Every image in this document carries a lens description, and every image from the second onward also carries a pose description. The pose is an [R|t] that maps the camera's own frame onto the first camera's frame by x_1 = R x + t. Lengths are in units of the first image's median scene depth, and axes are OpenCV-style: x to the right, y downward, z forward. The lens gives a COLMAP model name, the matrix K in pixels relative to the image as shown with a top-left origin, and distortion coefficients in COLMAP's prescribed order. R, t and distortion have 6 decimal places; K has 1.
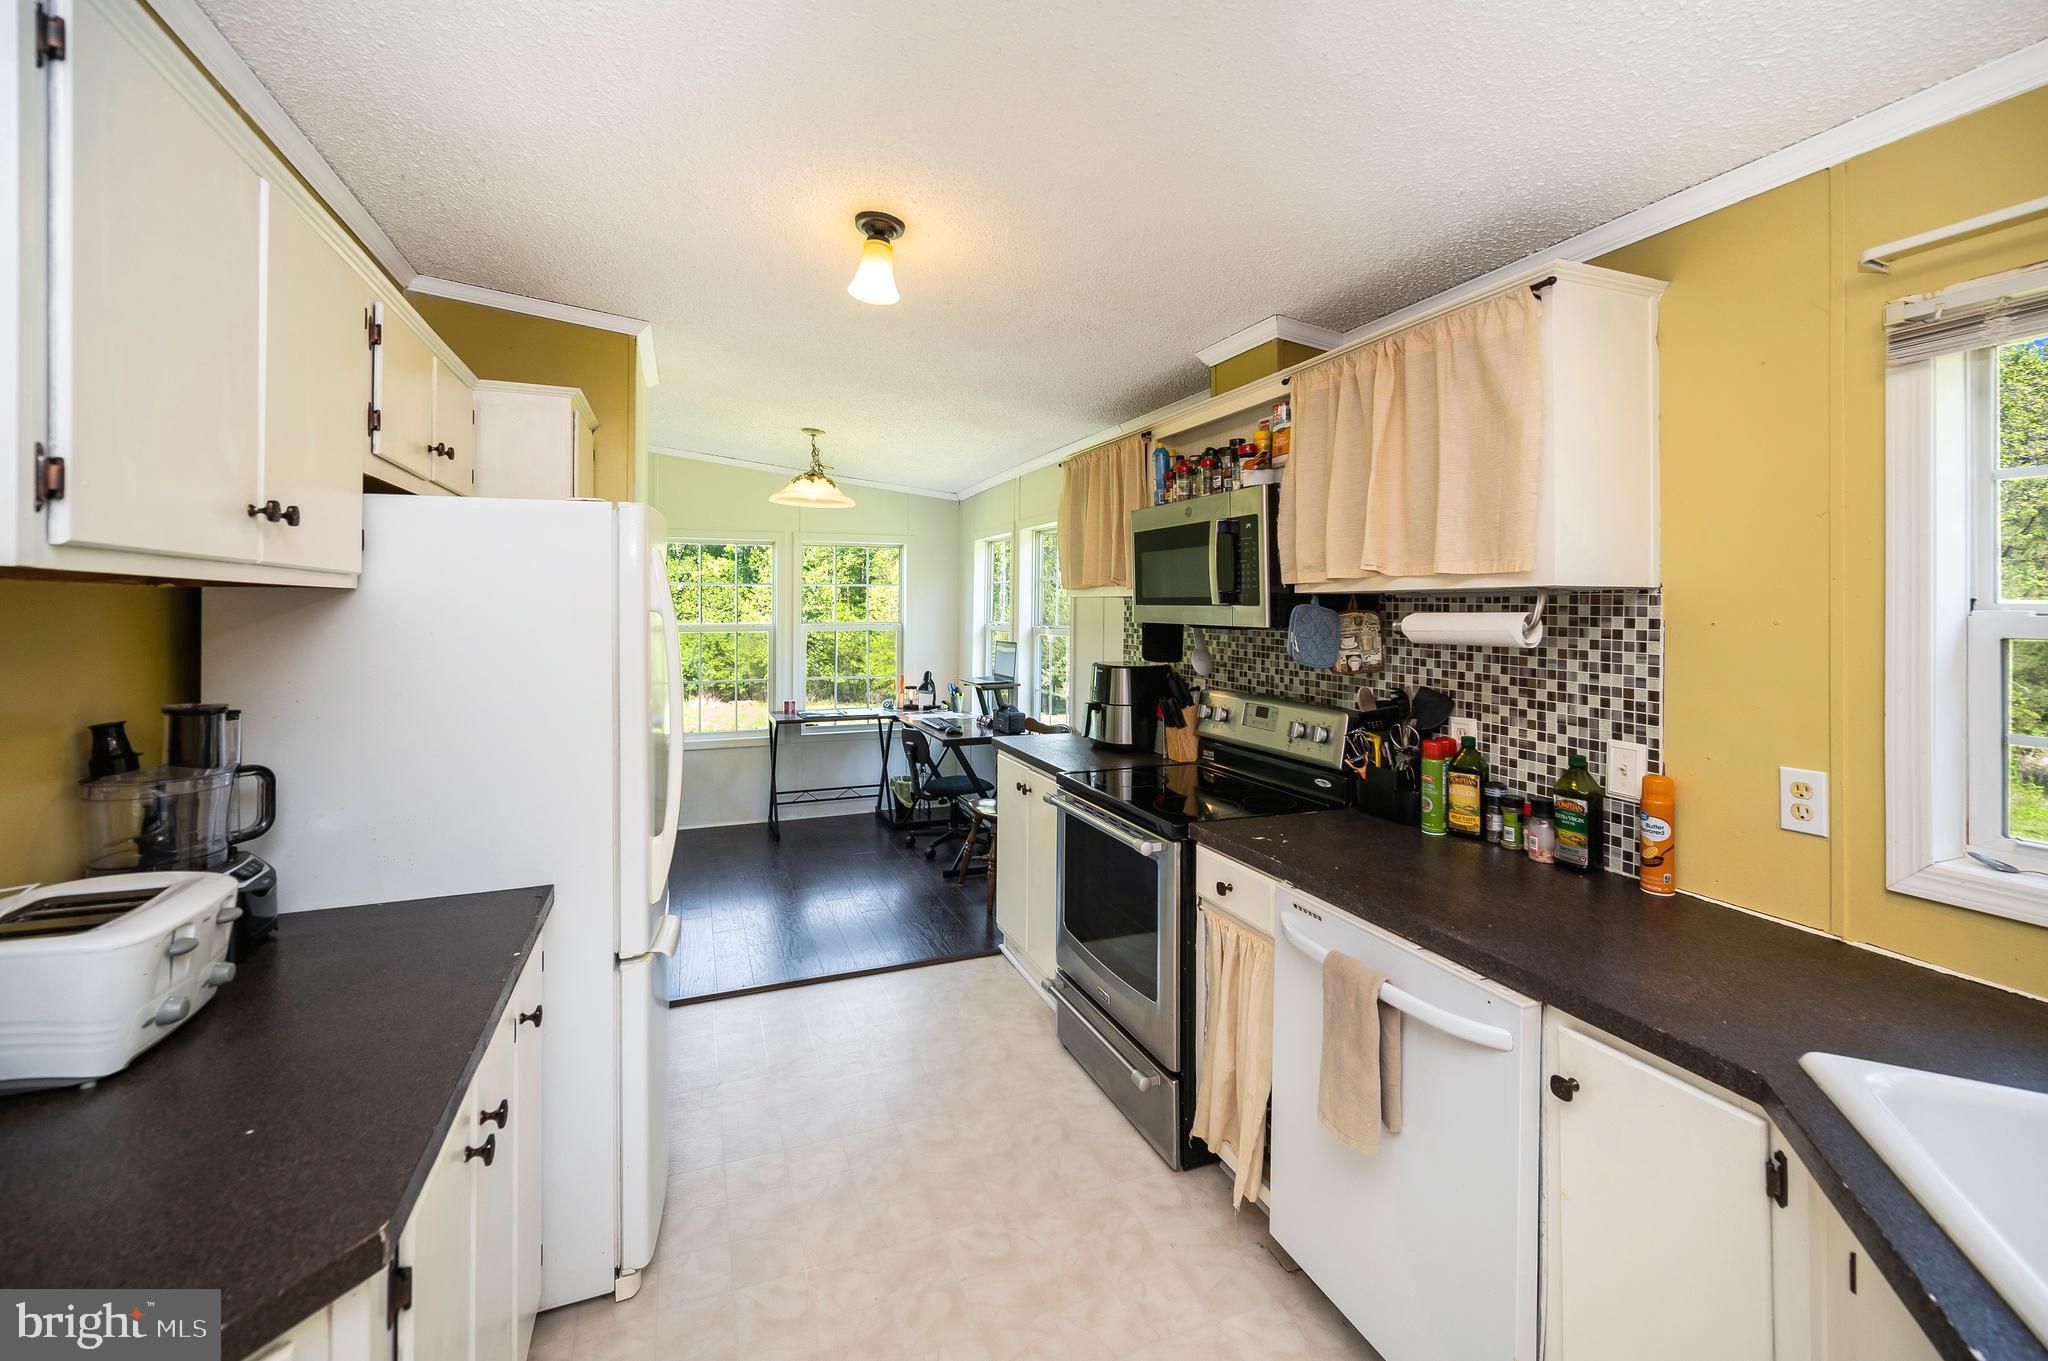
lens RADIAL K [[832.1, 0, 1032.4], [0, 832.1, 595.9], [0, 0, 1]] dist [0.000899, 0.000109]
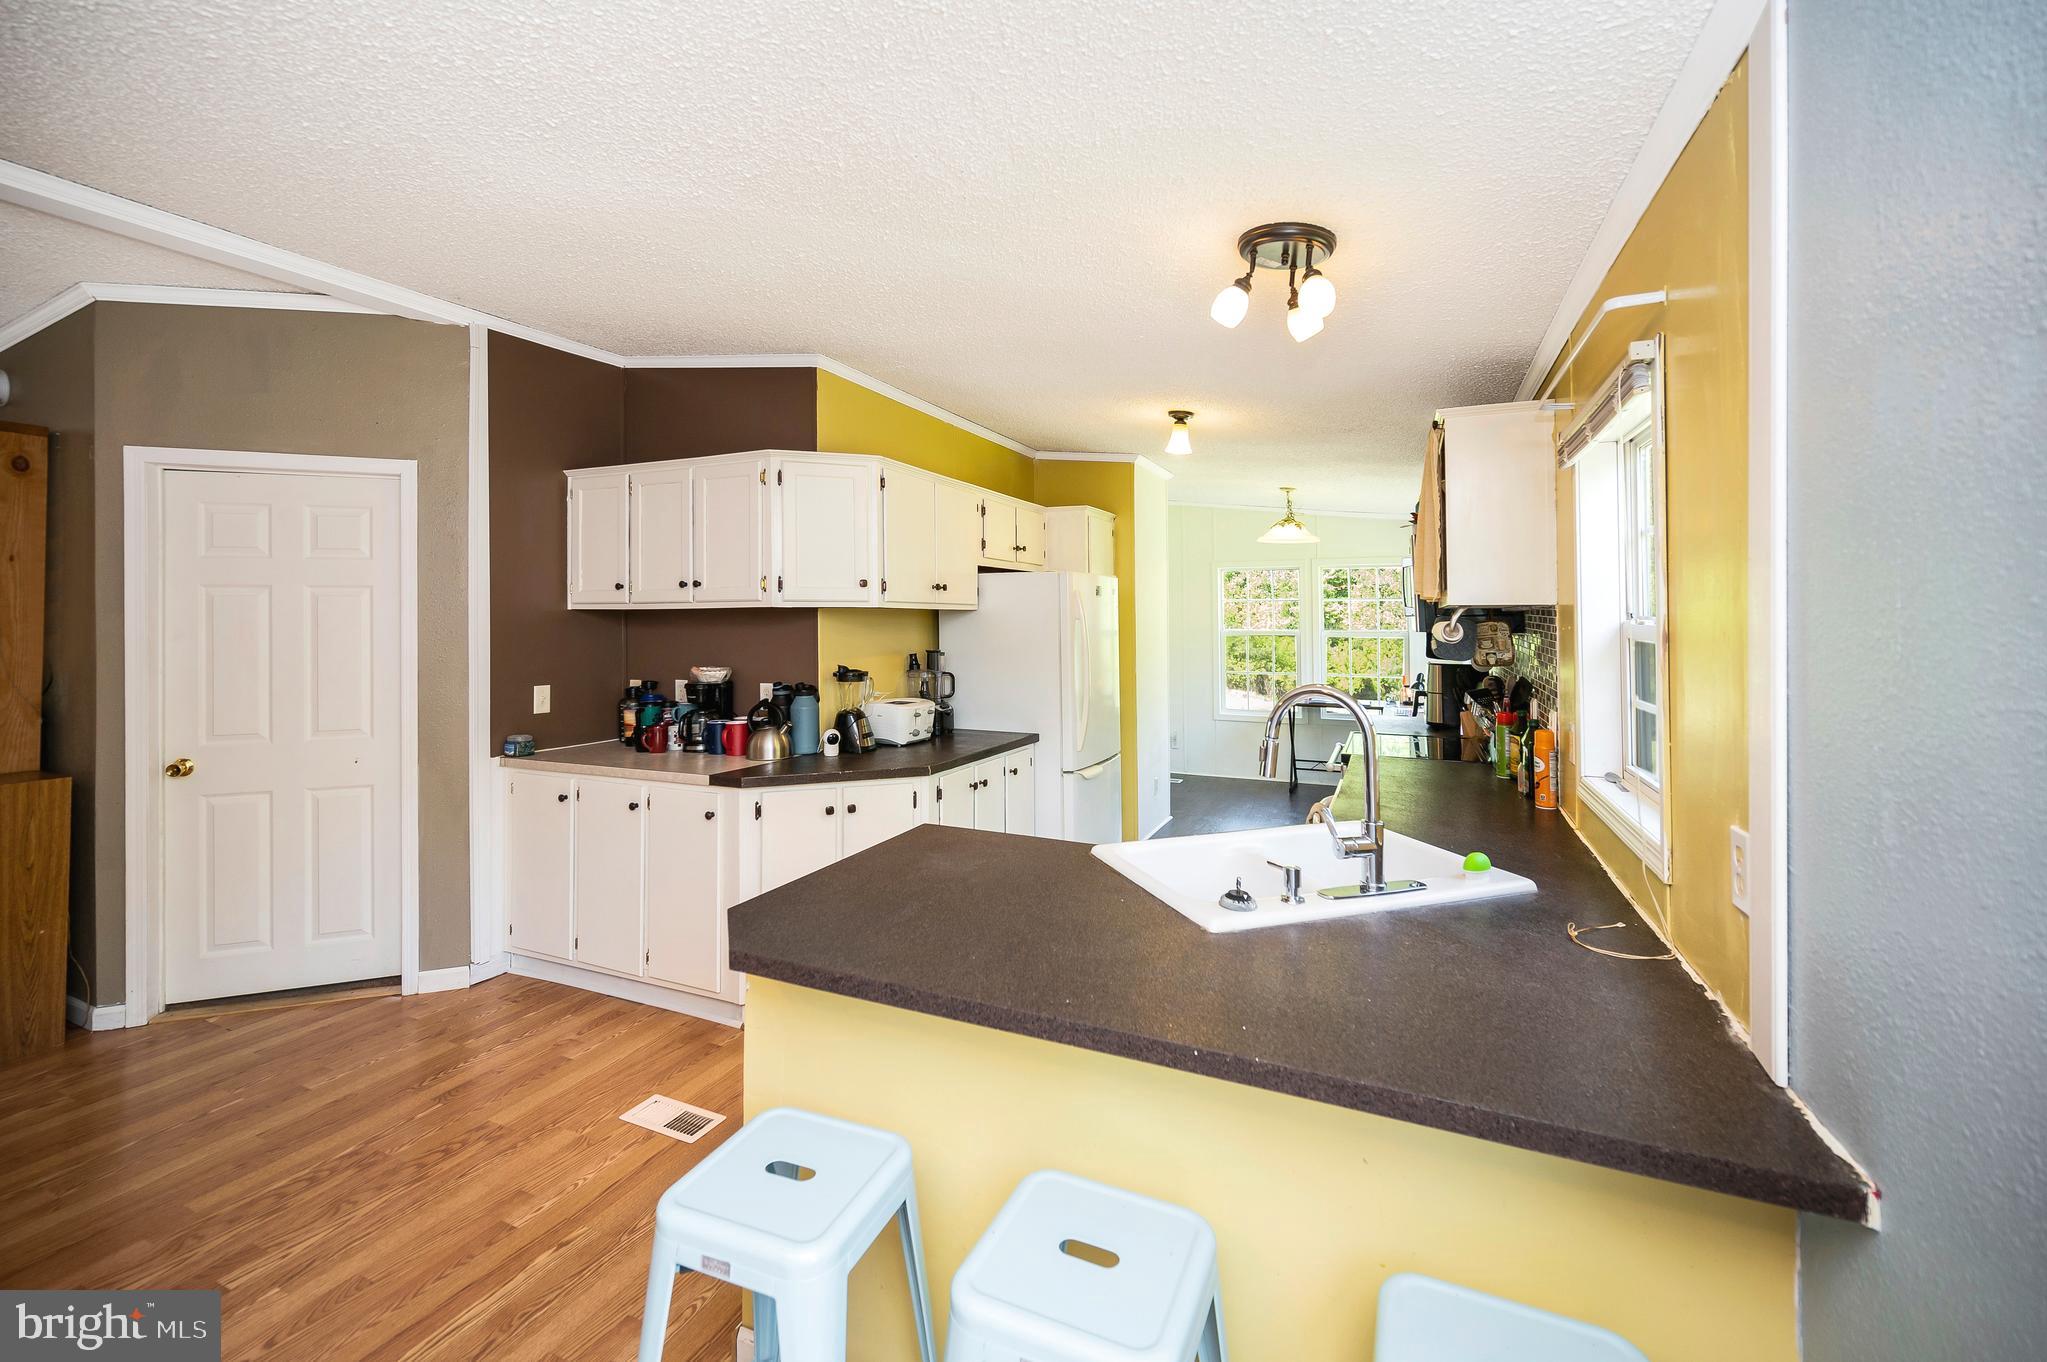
lens RADIAL K [[831.7, 0, 1031.9], [0, 831.7, 596.5], [0, 0, 1]] dist [0.000899, 0.000109]
pose [[0.693016, -0.016322, -0.720737, 0.987275], [0.007628, 0.999854, -0.015308, -0.007291], [0.720882, 0.005111, 0.693039, -0.574582]]
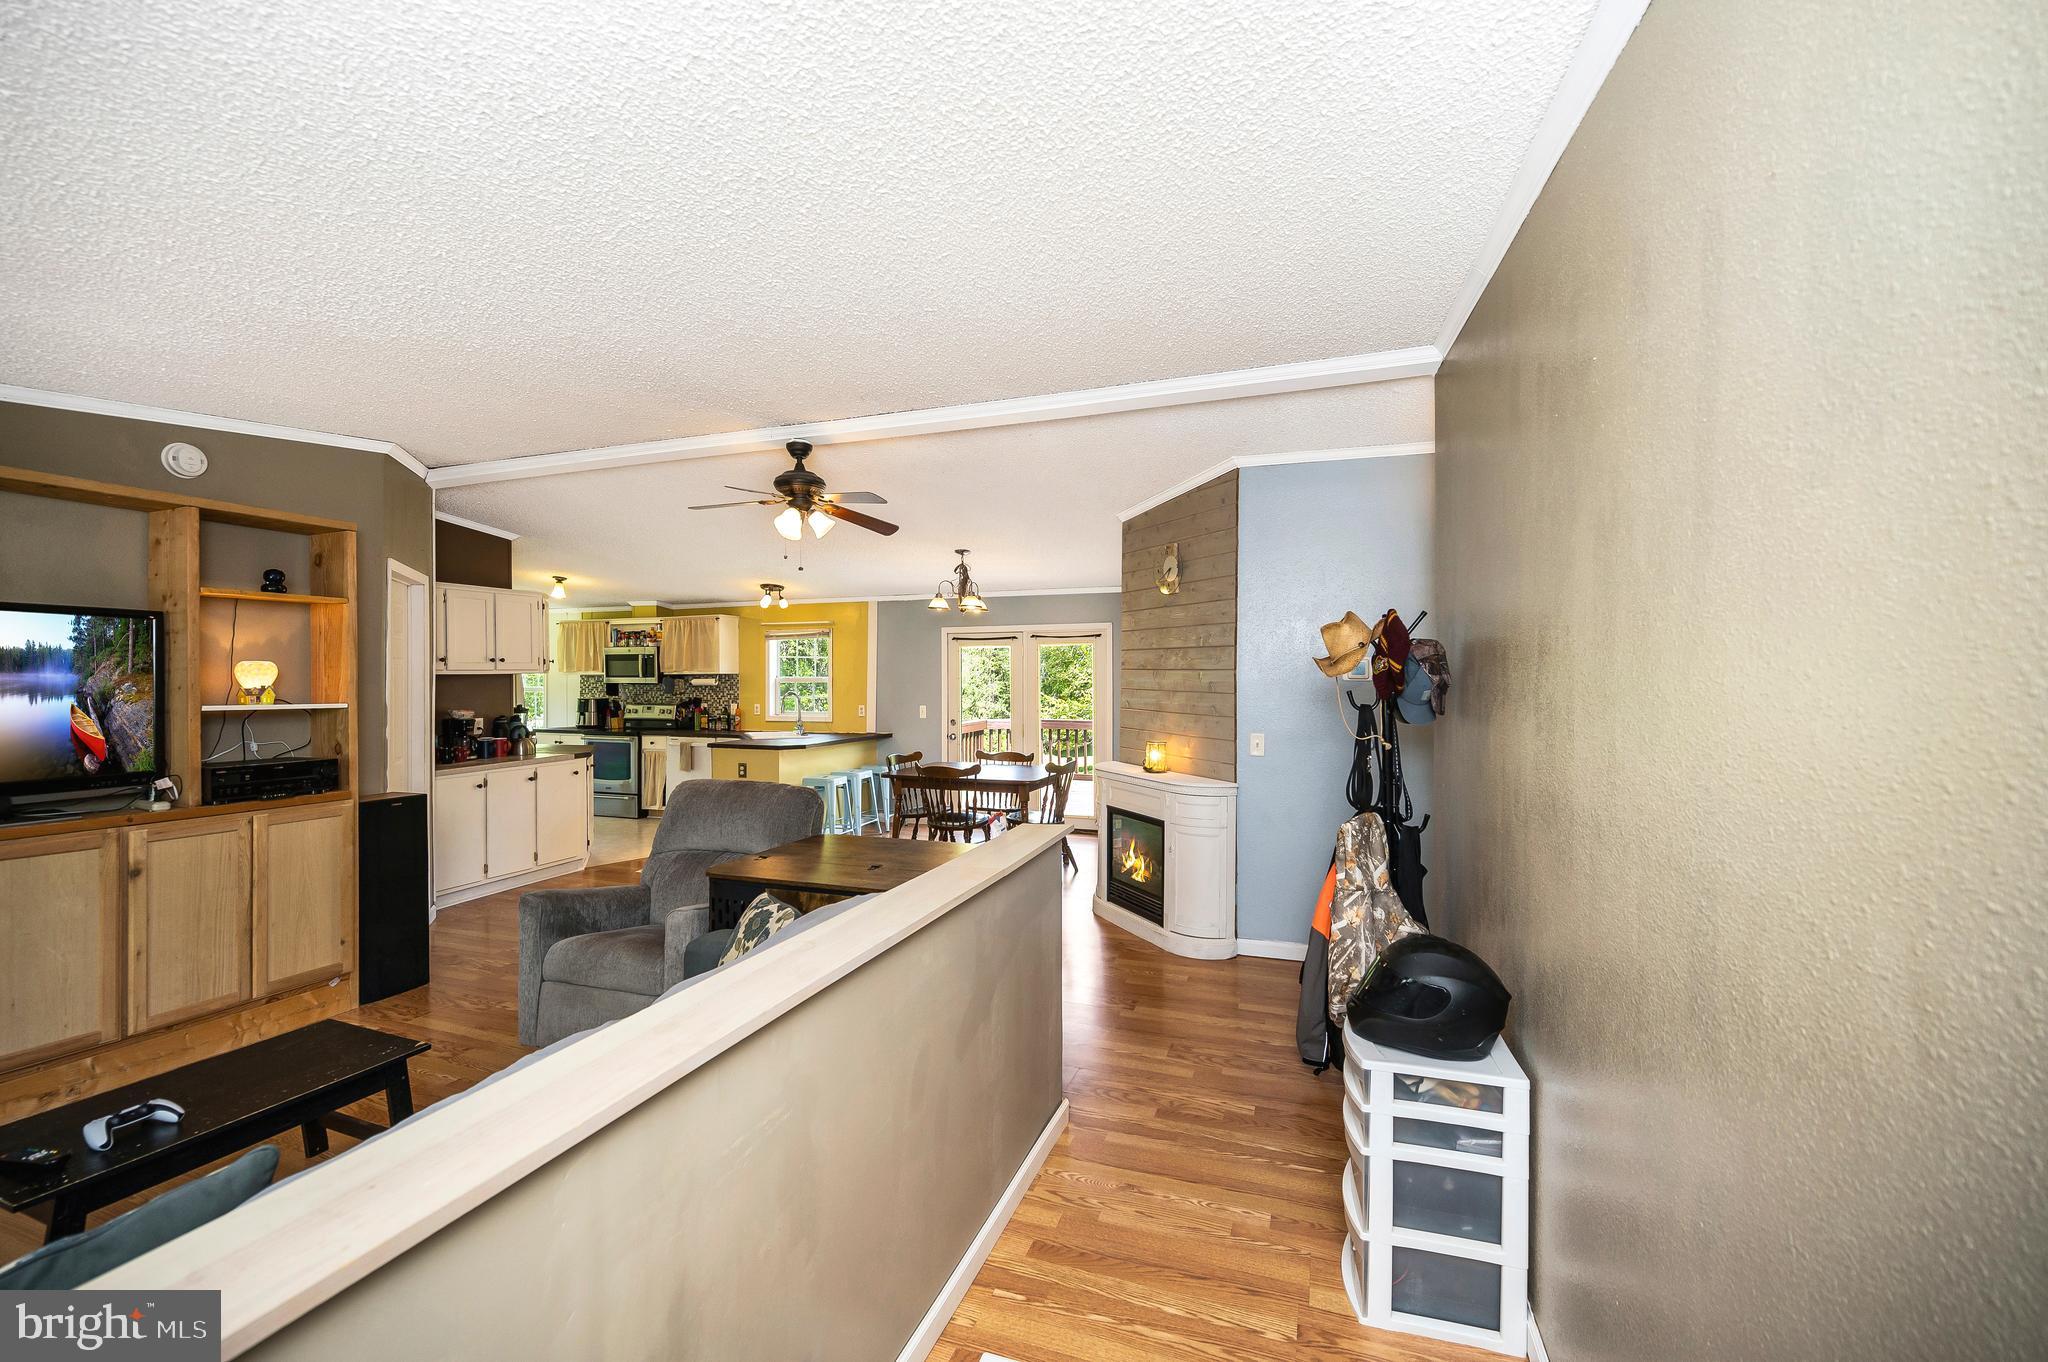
lens RADIAL K [[857.5, 0, 1024.0], [0, 857.5, 681.0], [0, 0, 1]] dist [0.000180, 0.000016]
pose [[0.667228, -0.006128, 0.744828, -1.789765], [-0.006248, 0.999885, 0.013823, -0.043765], [-0.744827, -0.013876, 0.667113, -3.397700]]
